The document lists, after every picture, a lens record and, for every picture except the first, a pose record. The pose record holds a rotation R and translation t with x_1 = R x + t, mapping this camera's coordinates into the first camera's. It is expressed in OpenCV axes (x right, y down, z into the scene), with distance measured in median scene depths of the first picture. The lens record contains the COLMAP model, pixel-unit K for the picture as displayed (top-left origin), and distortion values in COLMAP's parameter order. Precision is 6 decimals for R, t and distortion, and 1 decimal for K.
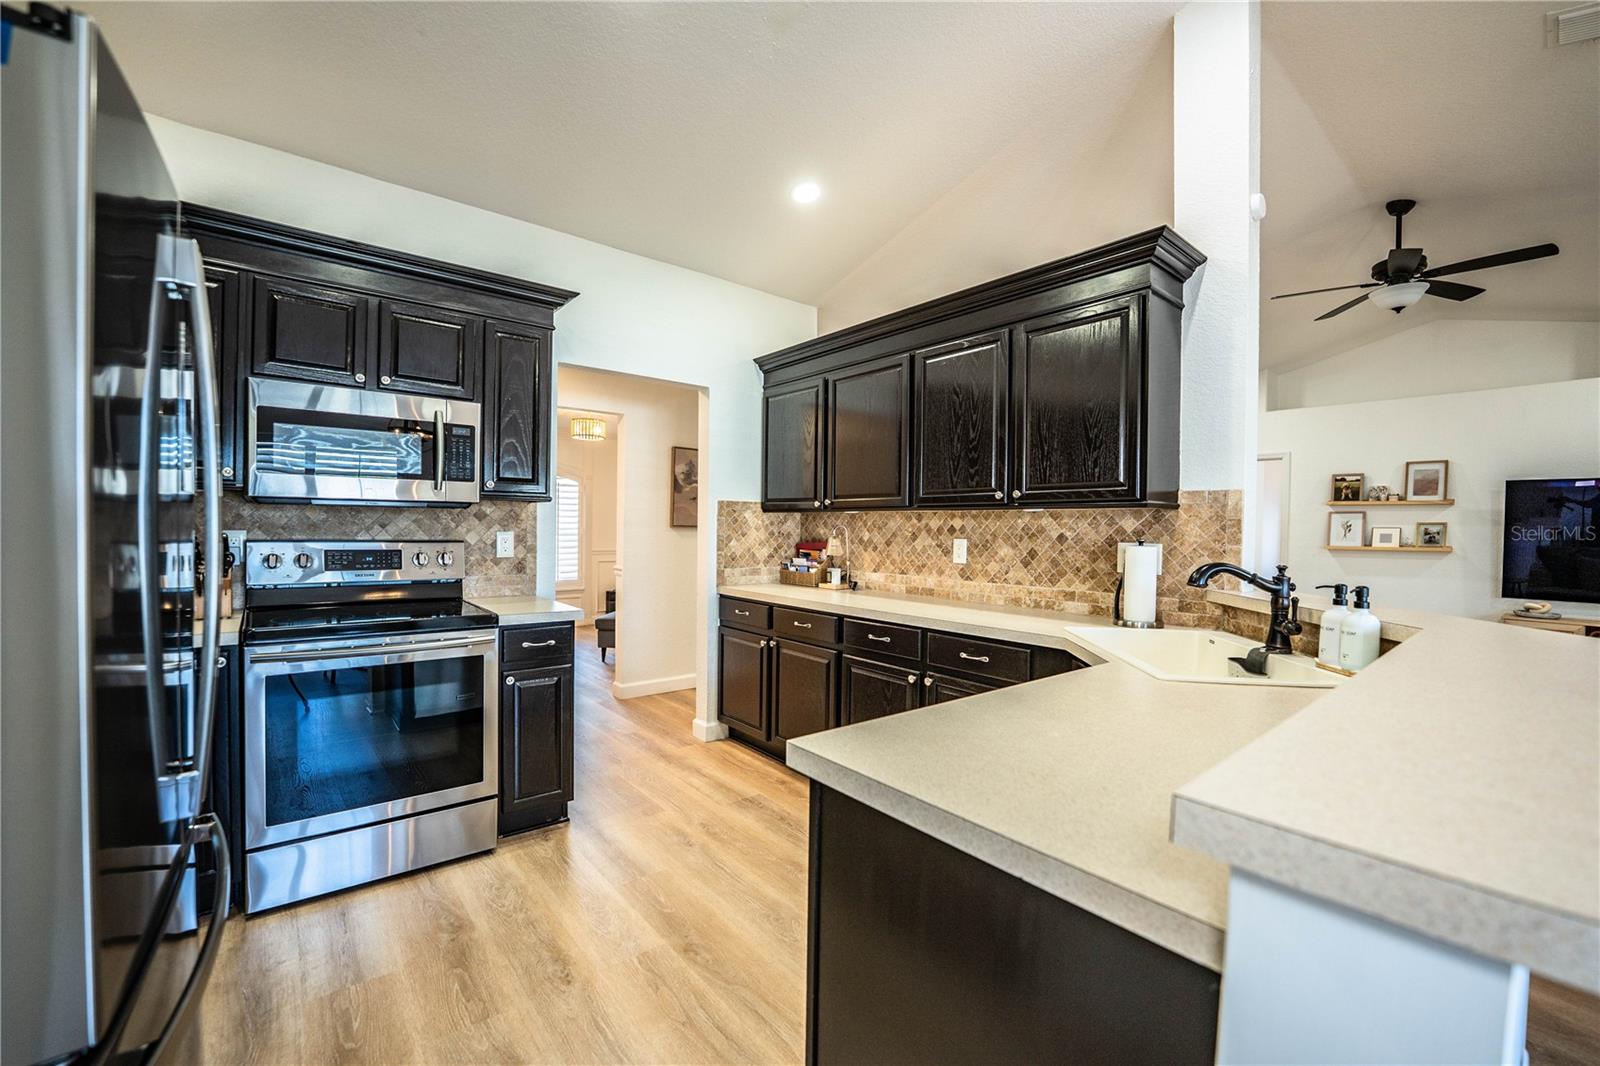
lens RADIAL K [[653.6, 0, 801.8], [0, 653.6, 535.1], [0, 0, 1]] dist [-0.025231, 0.002392]
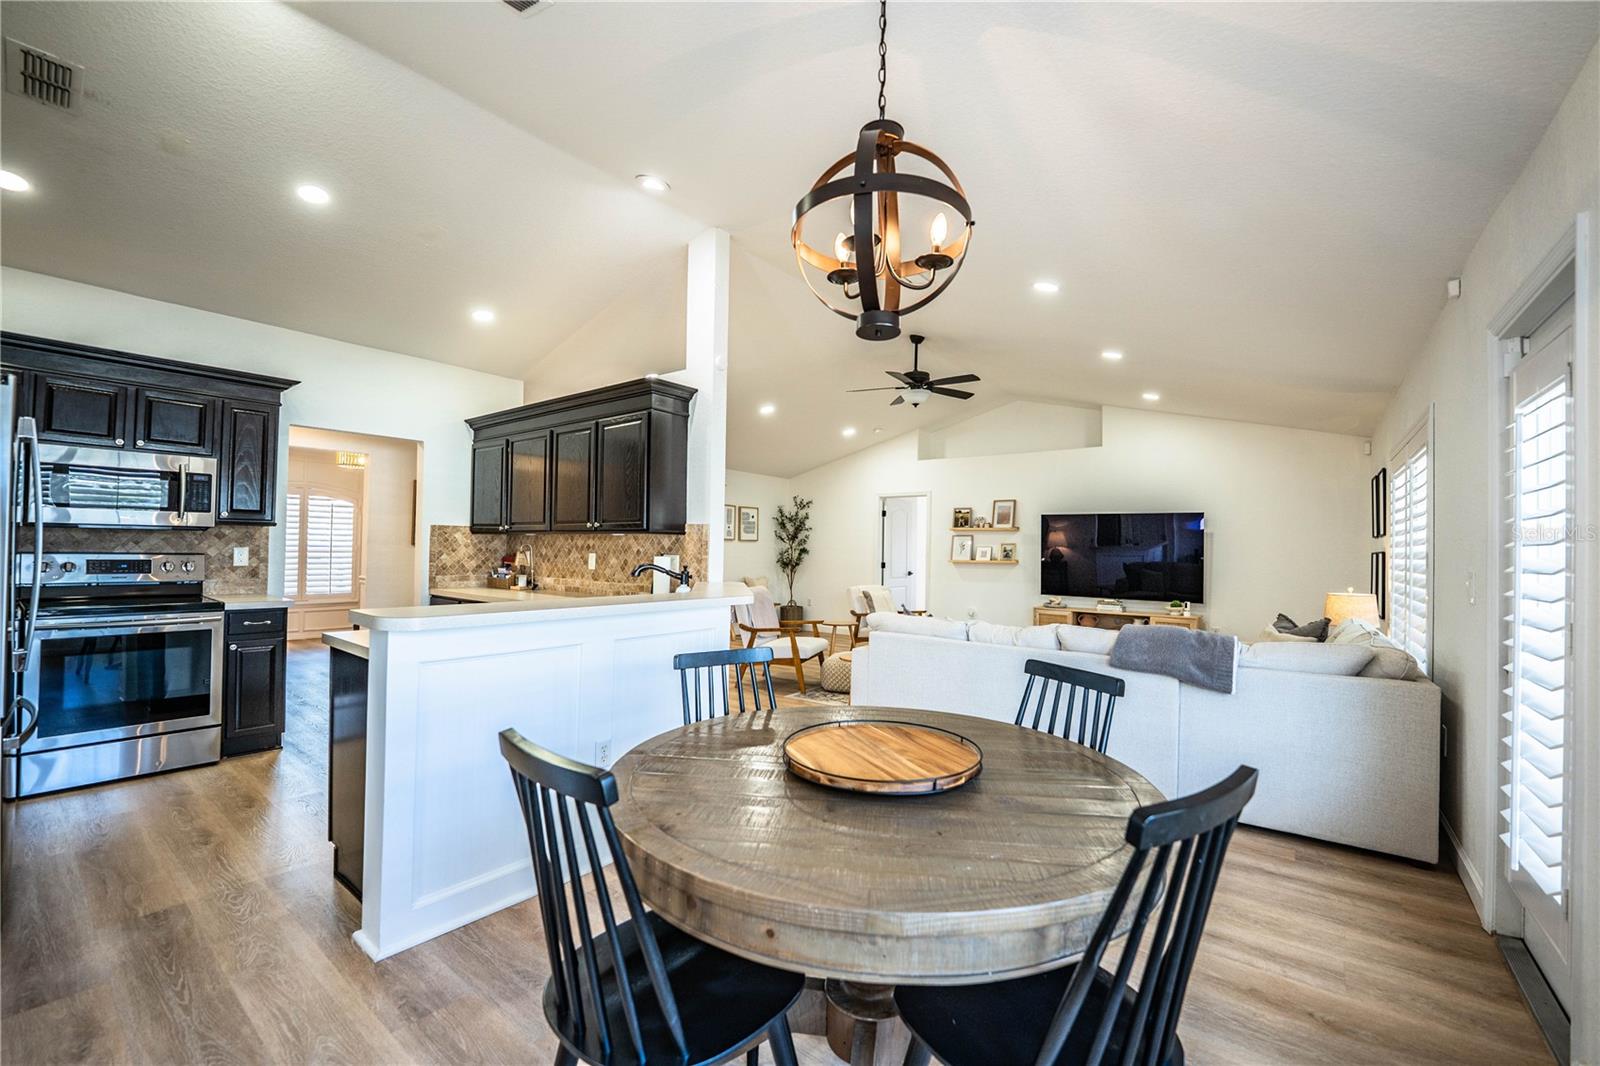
lens RADIAL K [[653.6, 0, 800.8], [0, 653.6, 537.1], [0, 0, 1]] dist [-0.025231, 0.002392]
pose [[0.975427, 0.005585, 0.220253, 0.374748], [0.000122, 0.999665, -0.025887, 0.007778], [-0.220324, 0.025278, 0.975099, -0.549639]]
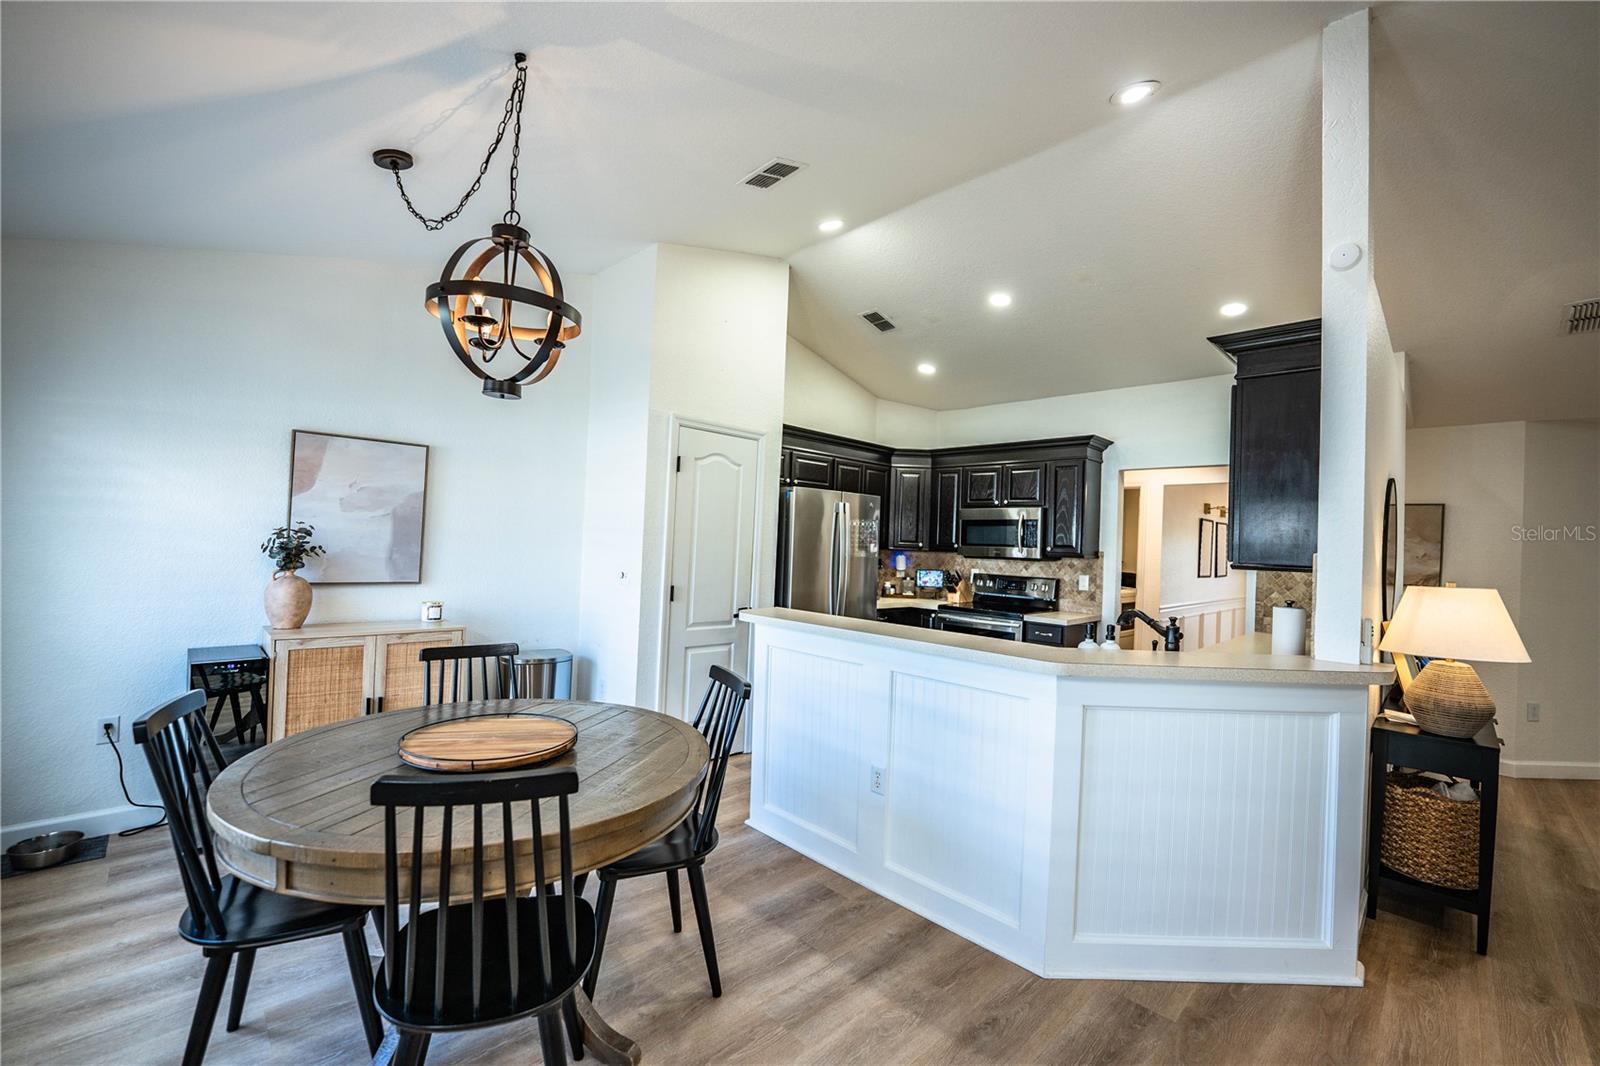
lens RADIAL K [[653.6, 0, 796.7], [0, 653.6, 536.3], [0, 0, 1]] dist [-0.025231, 0.002392]
pose [[0.081904, -0.023133, -0.996372, 1.109988], [-0.049677, 0.998393, -0.027263, -0.022001], [0.995401, 0.051729, 0.080623, 0.098526]]
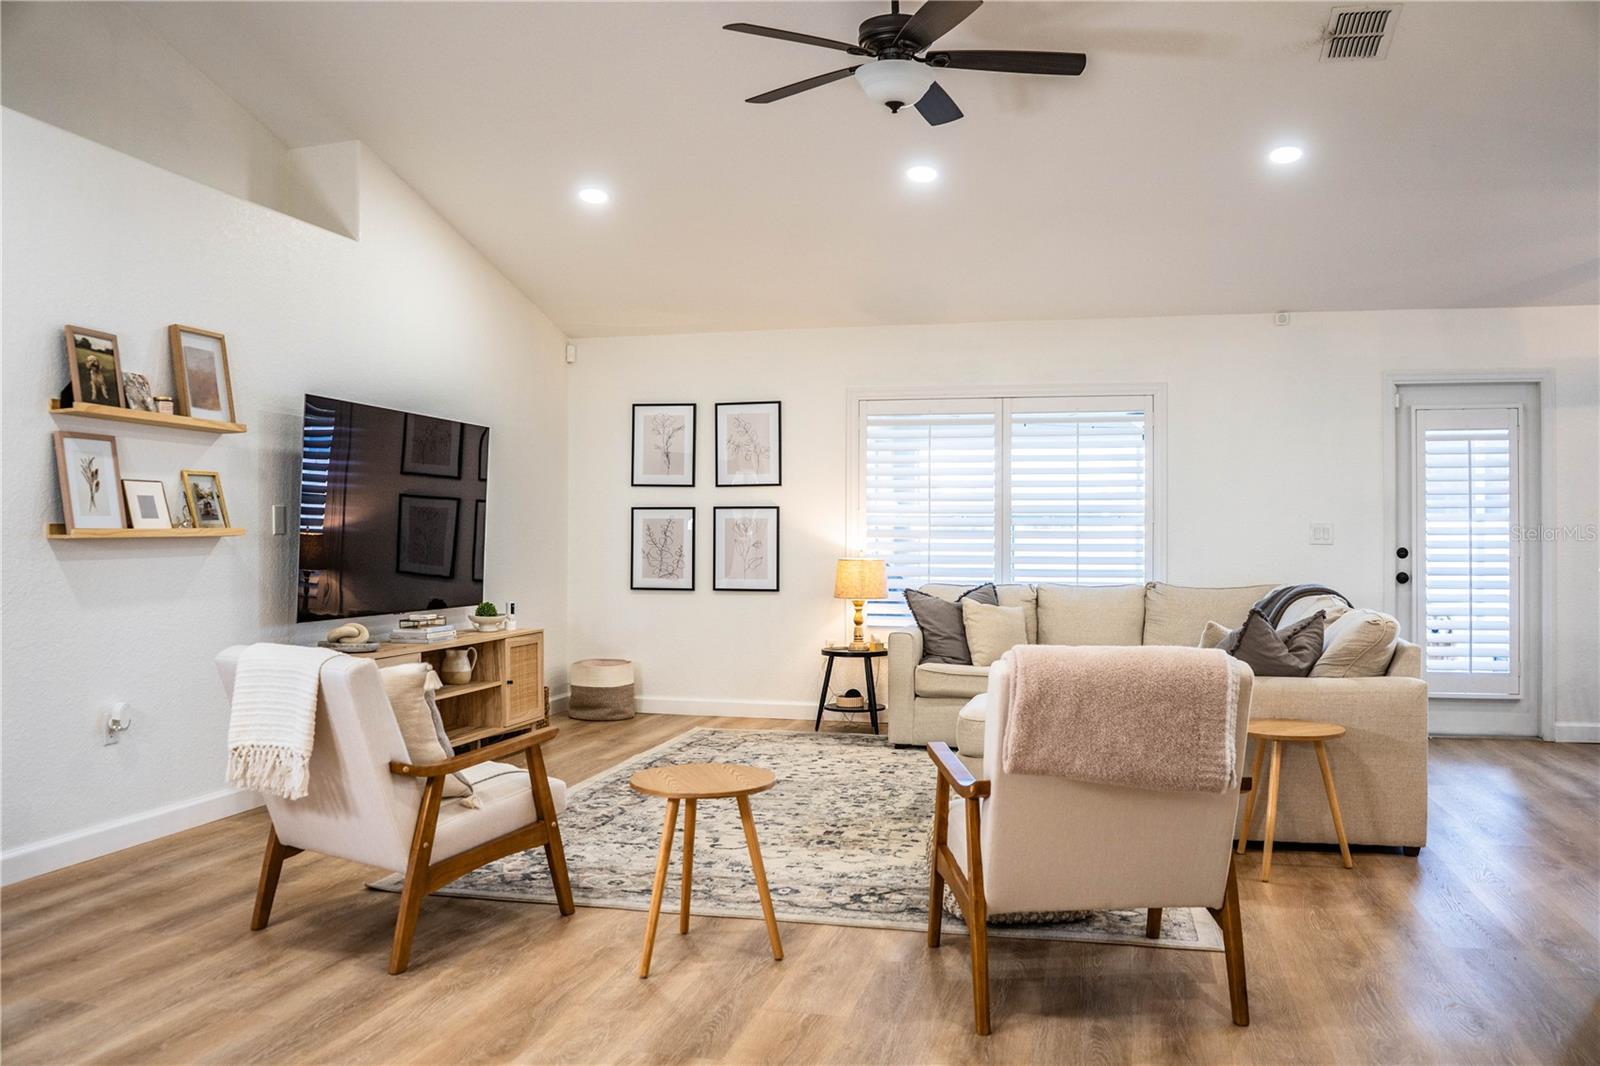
lens RADIAL K [[1301.2, 0, 799.6], [0, 1301.2, 535.3], [0, 0, 1]] dist [-0.113578, 0.071496]
pose [[-0.596155, -0.016466, 0.802701, 0.057841], [-0.003195, 0.999830, 0.018137, 0.012595], [-0.802863, 0.008248, -0.596106, 2.071668]]
